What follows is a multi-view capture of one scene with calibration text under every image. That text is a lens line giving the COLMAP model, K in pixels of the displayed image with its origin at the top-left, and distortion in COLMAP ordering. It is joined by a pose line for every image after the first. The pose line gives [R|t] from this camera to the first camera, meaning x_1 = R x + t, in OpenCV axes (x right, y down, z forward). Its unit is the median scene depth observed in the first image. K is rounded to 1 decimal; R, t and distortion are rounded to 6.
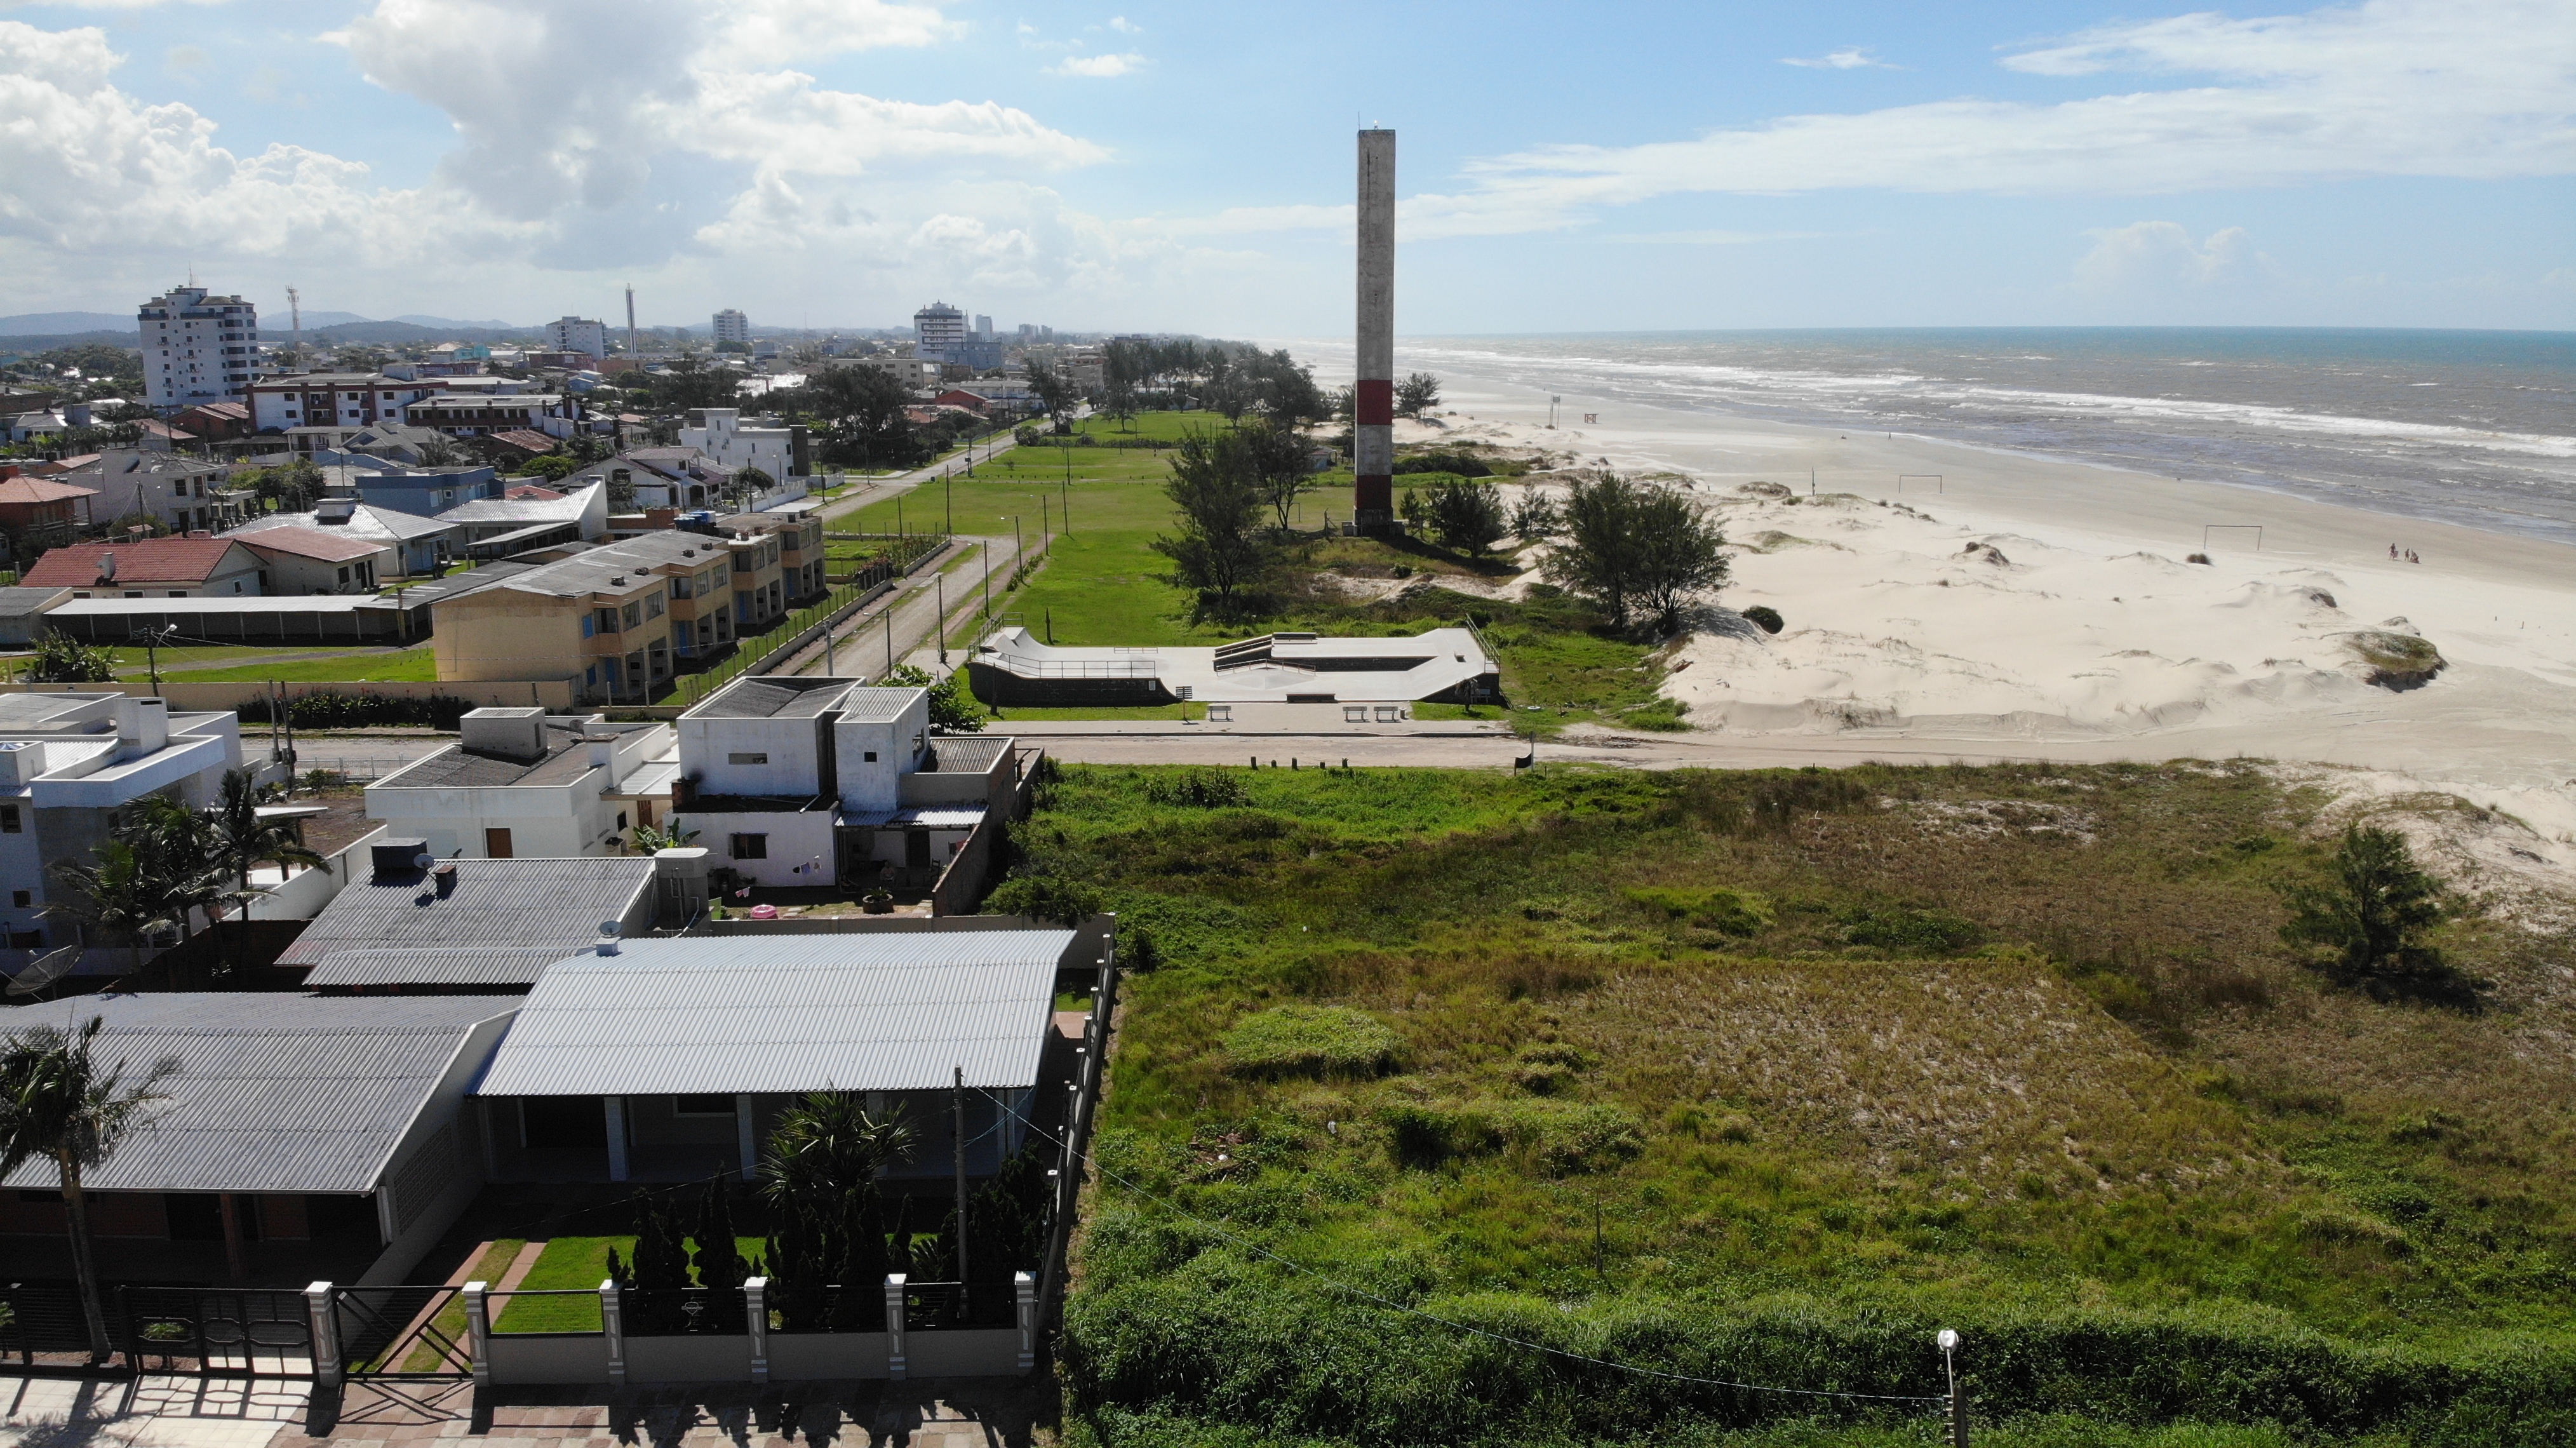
lens RADIAL K [[2084.5, 0, 1265.9], [0, 2084.5, 671.5], [0, 0, 1]] dist [0.100271, -0.275521]
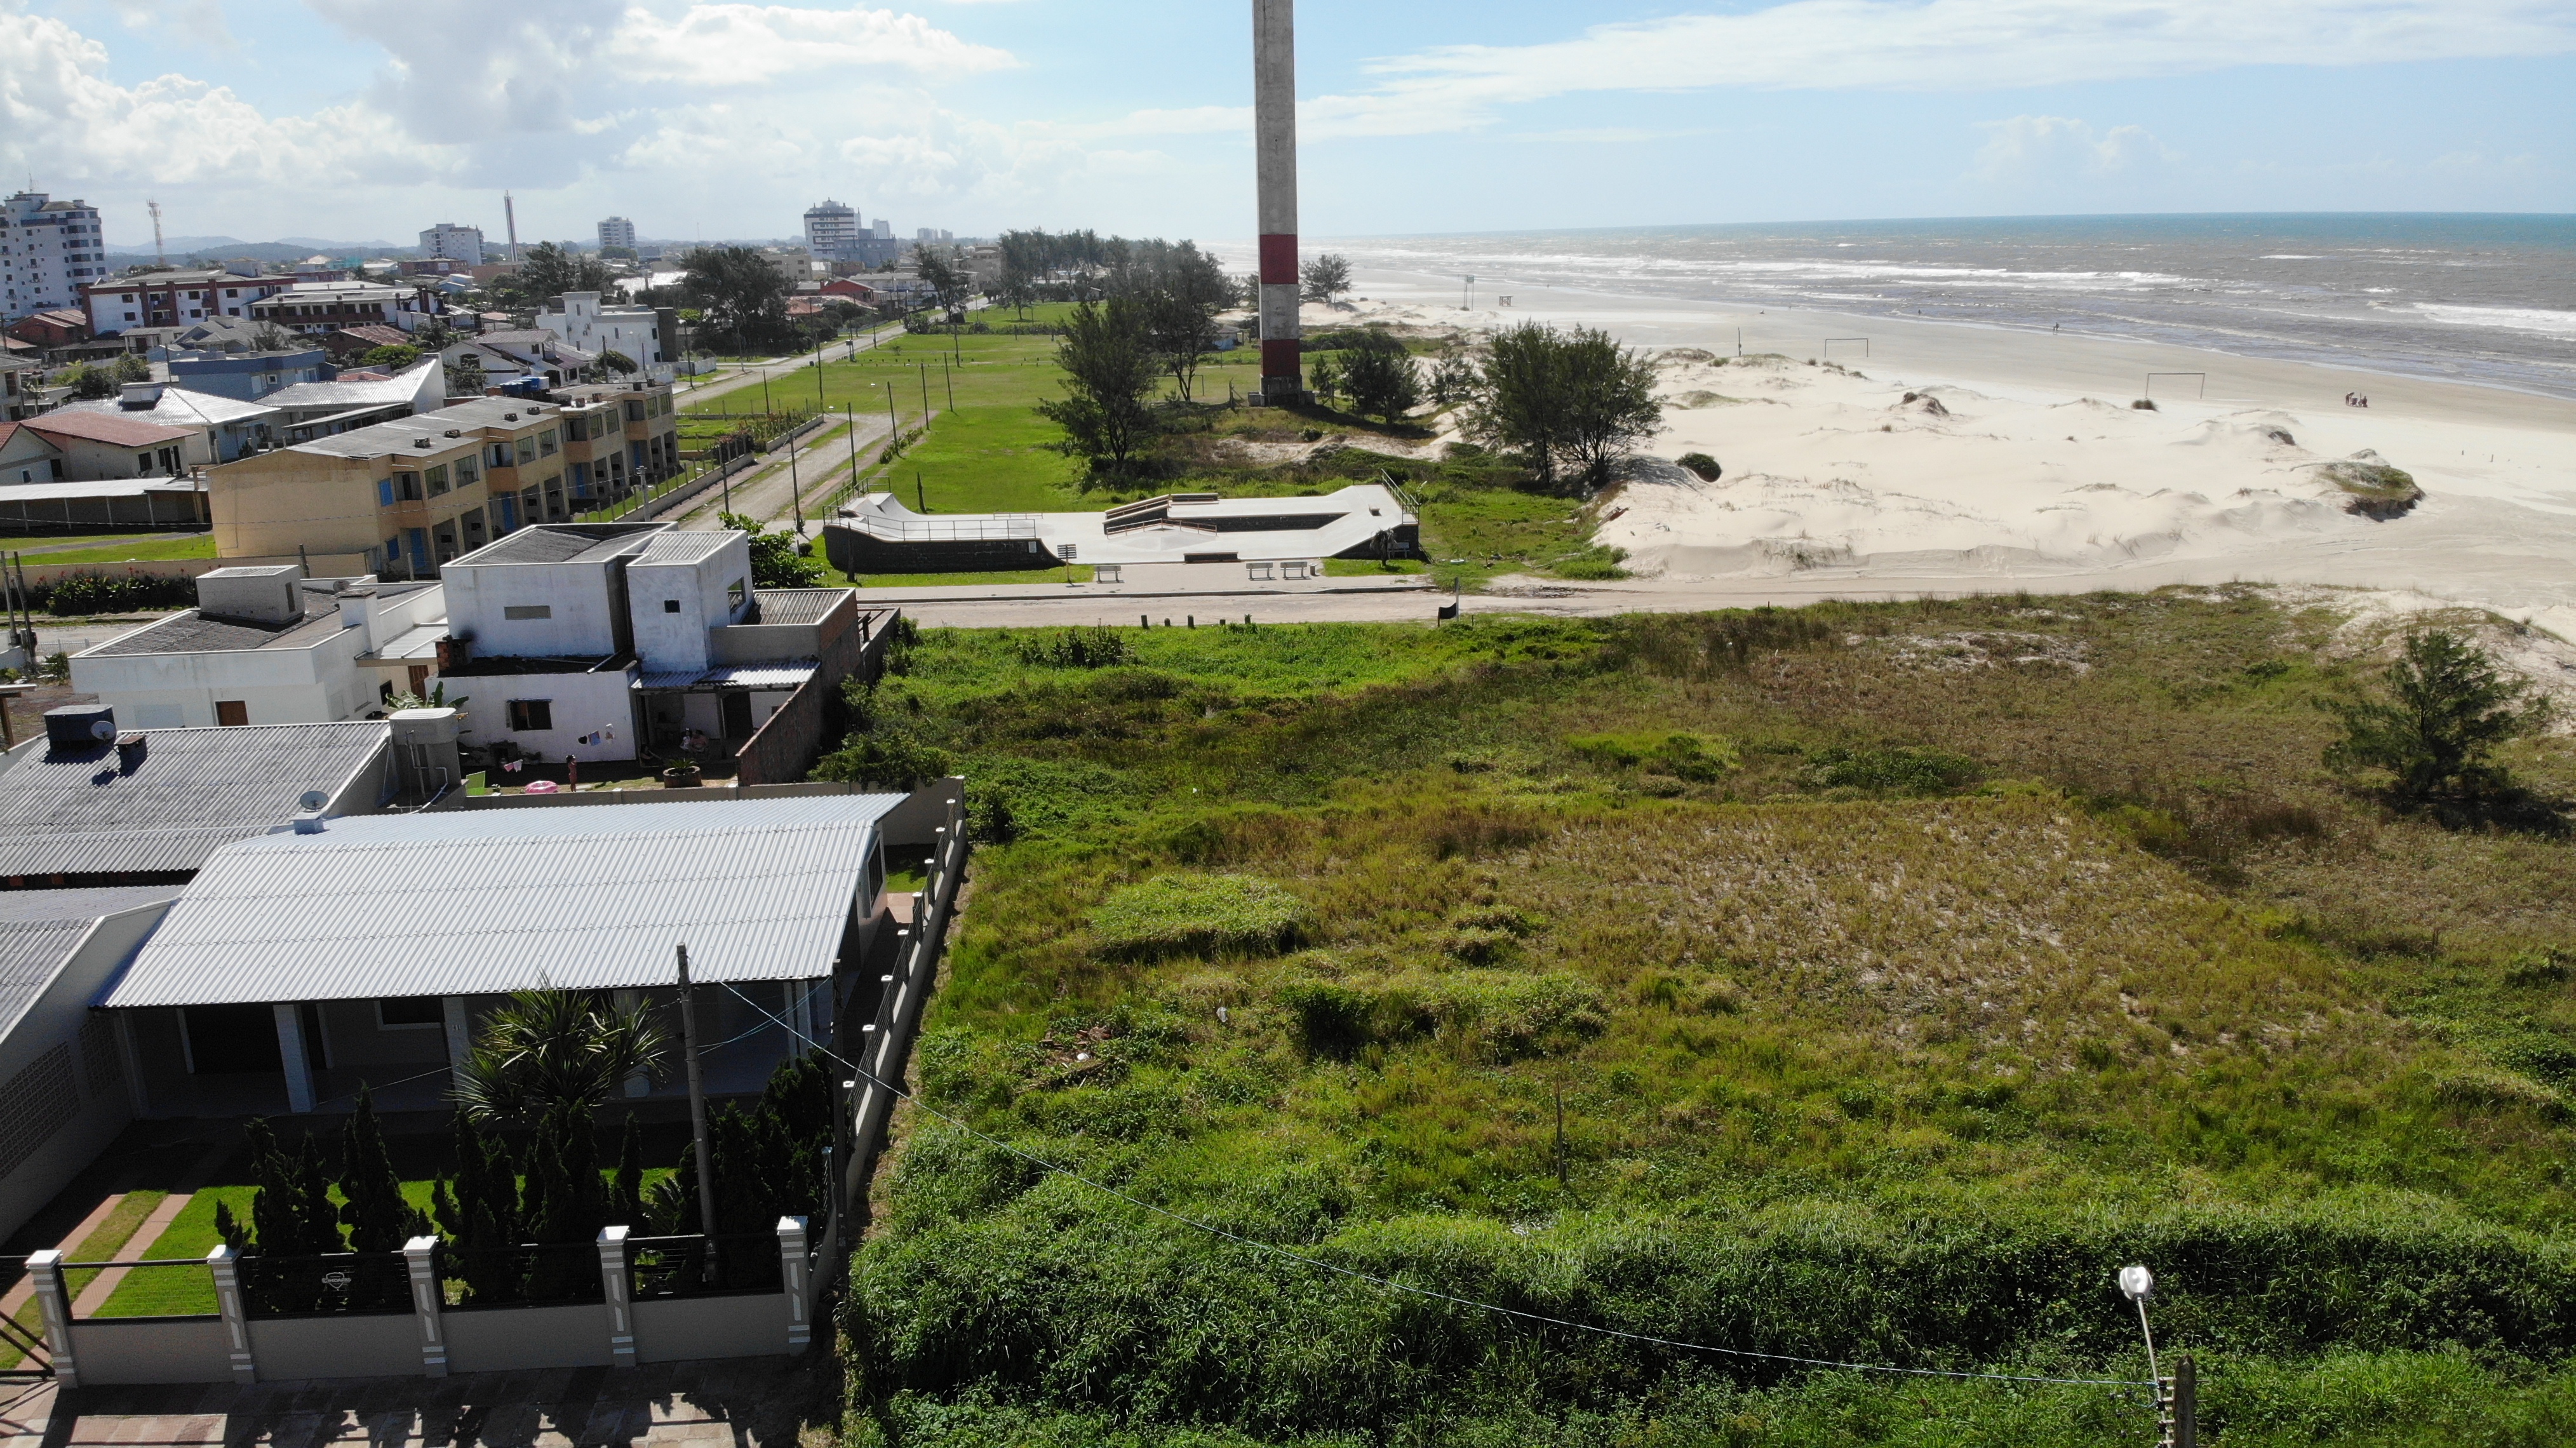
lens RADIAL K [[2084.5, 0, 1284.1], [0, 2084.5, 674.8], [0, 0, 1]] dist [0.100271, -0.275521]
pose [[0.998533, -0.028192, 0.046231, 0.019558], [0.026128, 0.998660, 0.044666, 0.046825], [-0.047429, -0.043393, 0.997932, 0.182520]]
